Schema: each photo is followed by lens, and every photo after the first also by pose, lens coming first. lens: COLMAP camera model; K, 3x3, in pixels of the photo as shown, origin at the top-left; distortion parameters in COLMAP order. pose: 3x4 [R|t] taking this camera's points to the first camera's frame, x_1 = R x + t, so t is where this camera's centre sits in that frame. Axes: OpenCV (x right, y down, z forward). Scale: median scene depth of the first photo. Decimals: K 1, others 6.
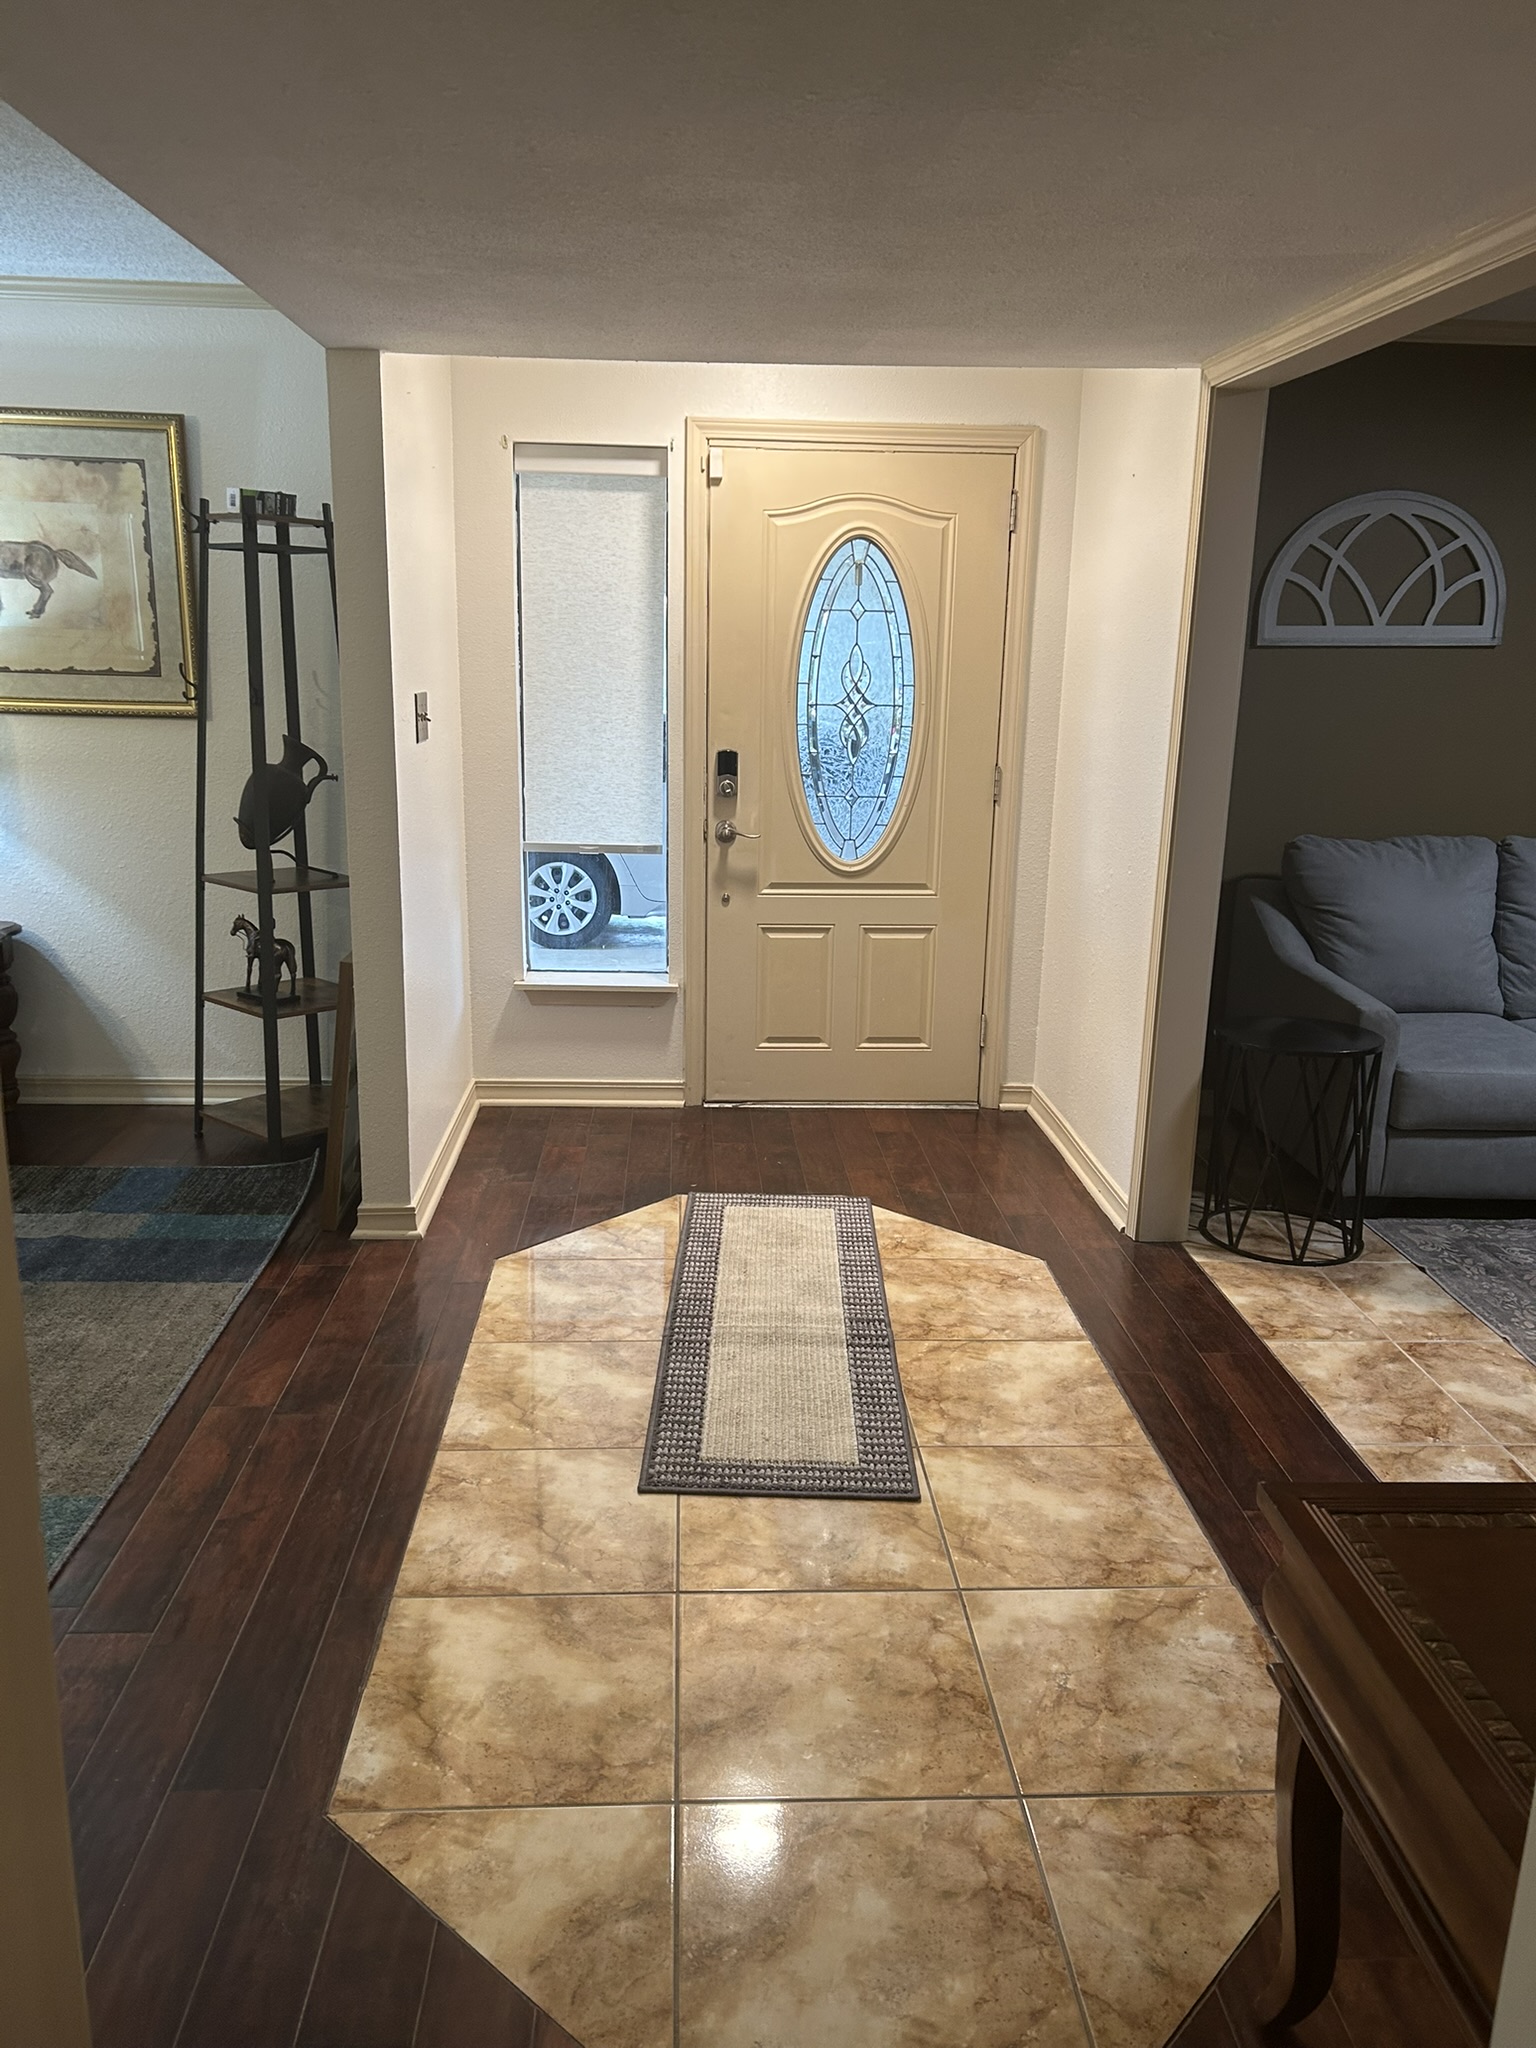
lens RADIAL K [[1530.5, 0, 762.1], [0, 1530.5, 1030.6], [0, 0, 1]] dist [0.038987, -0.037167]
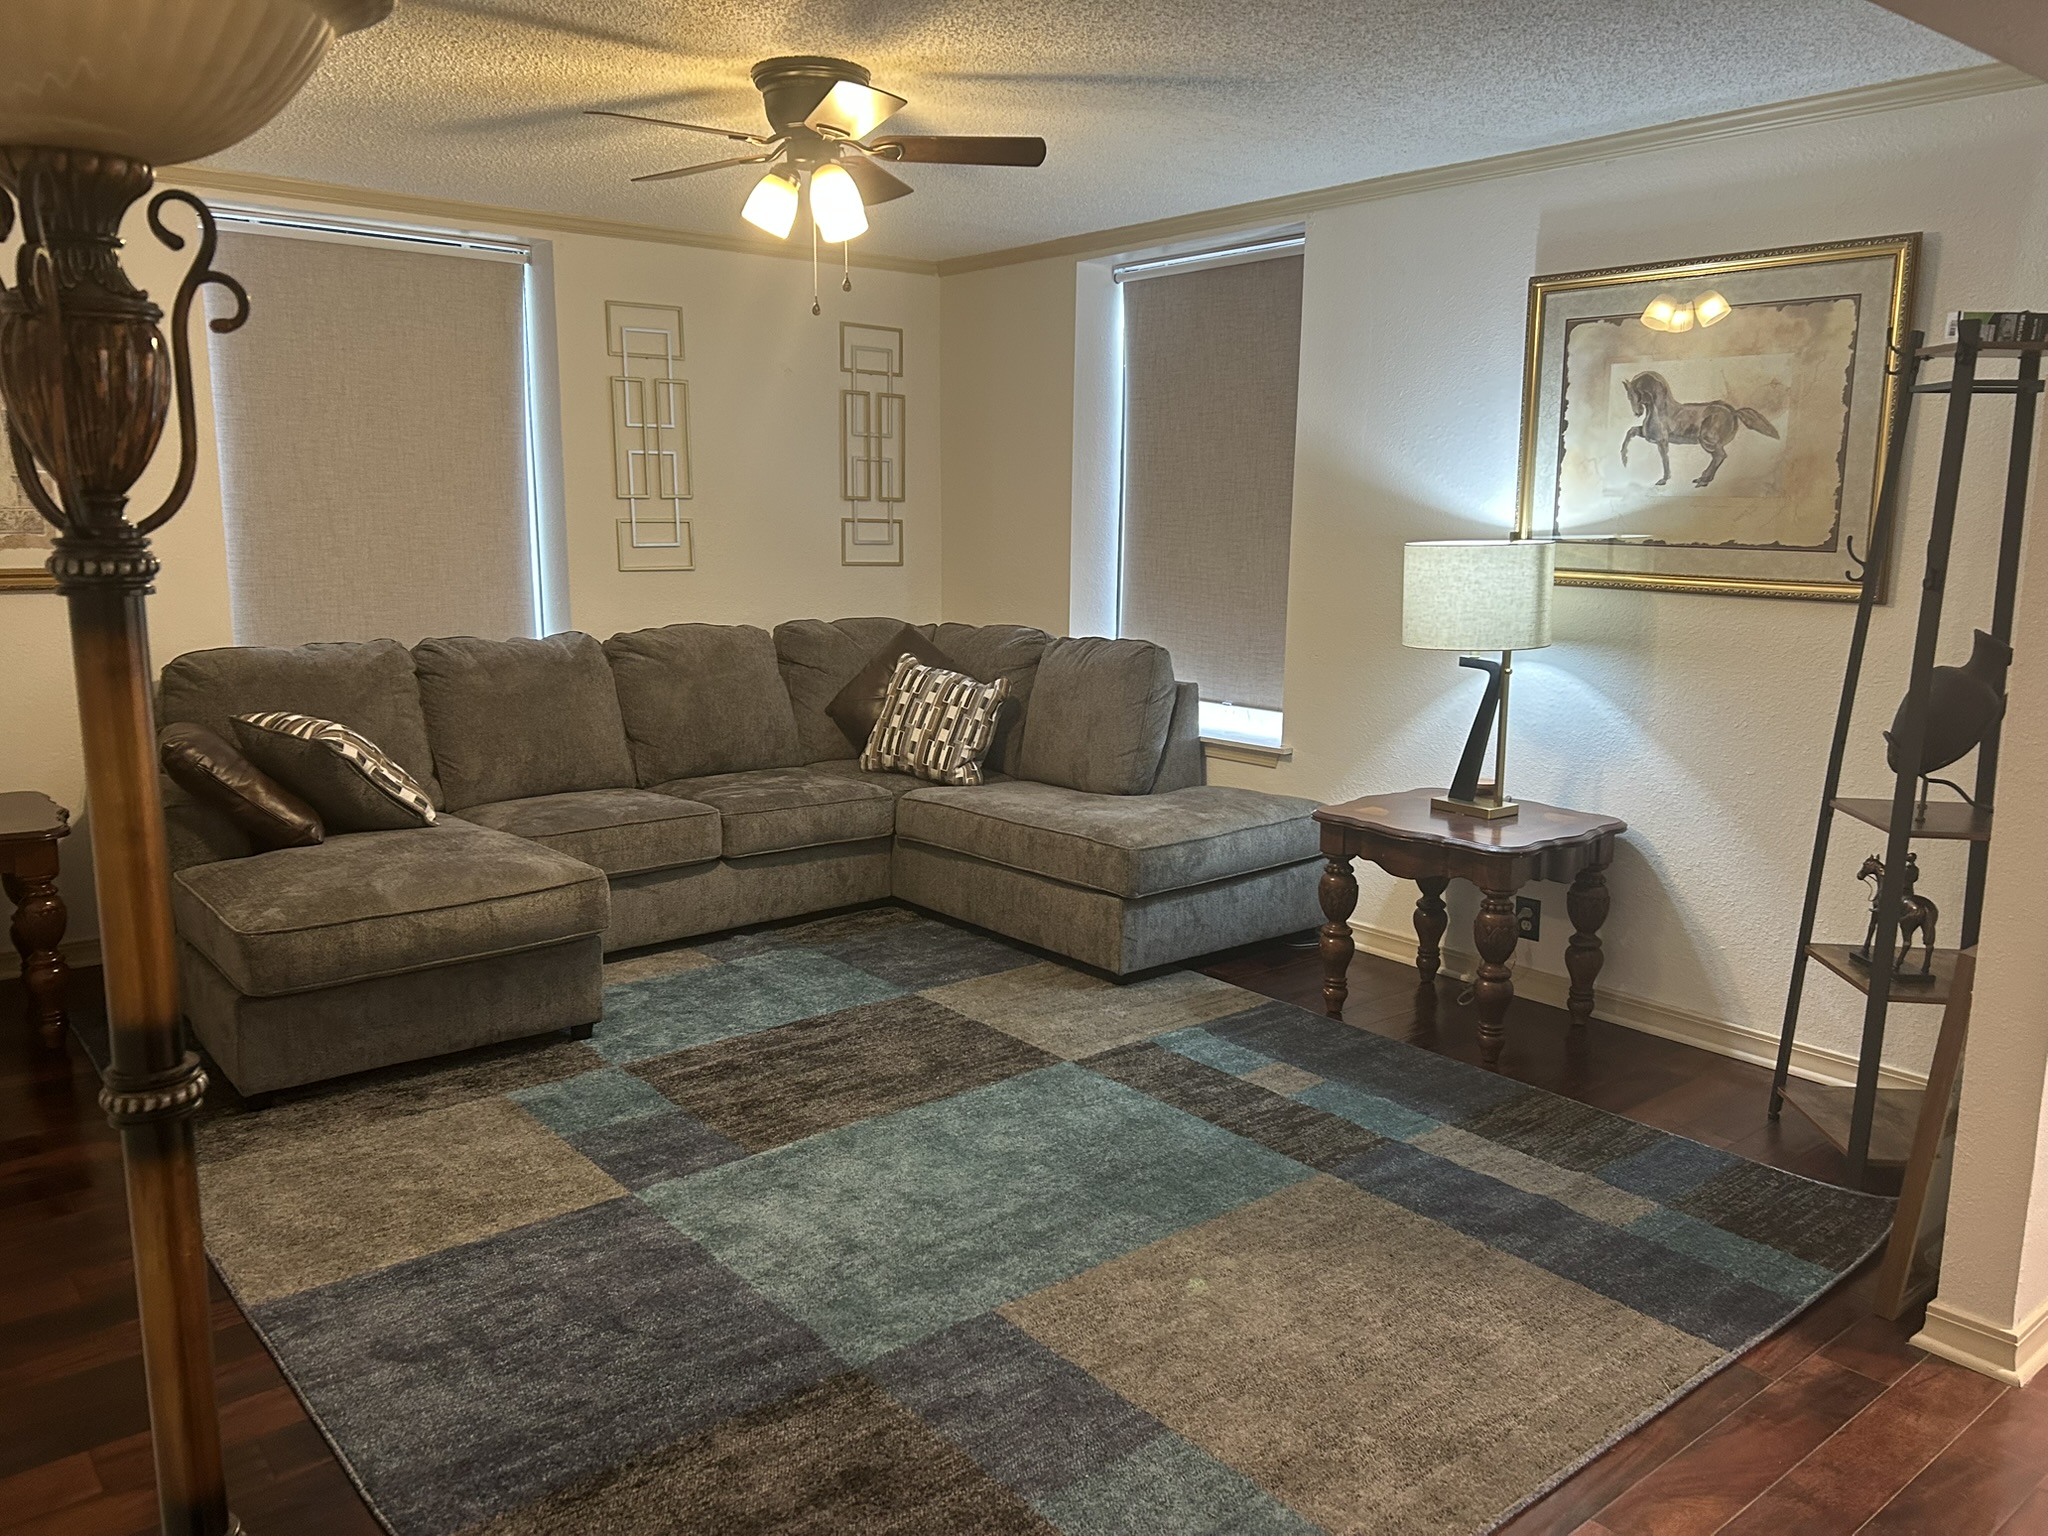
lens RADIAL K [[1530.5, 0, 1016.4], [0, 1530.5, 749.0], [0, 0, 1]] dist [0.038987, -0.037167]
pose [[0.588069, 0.113507, -0.800807, 0.022972], [-0.189953, 0.981793, -0.000331, -0.046753], [0.786189, 0.152310, 0.598923, 0.193563]]
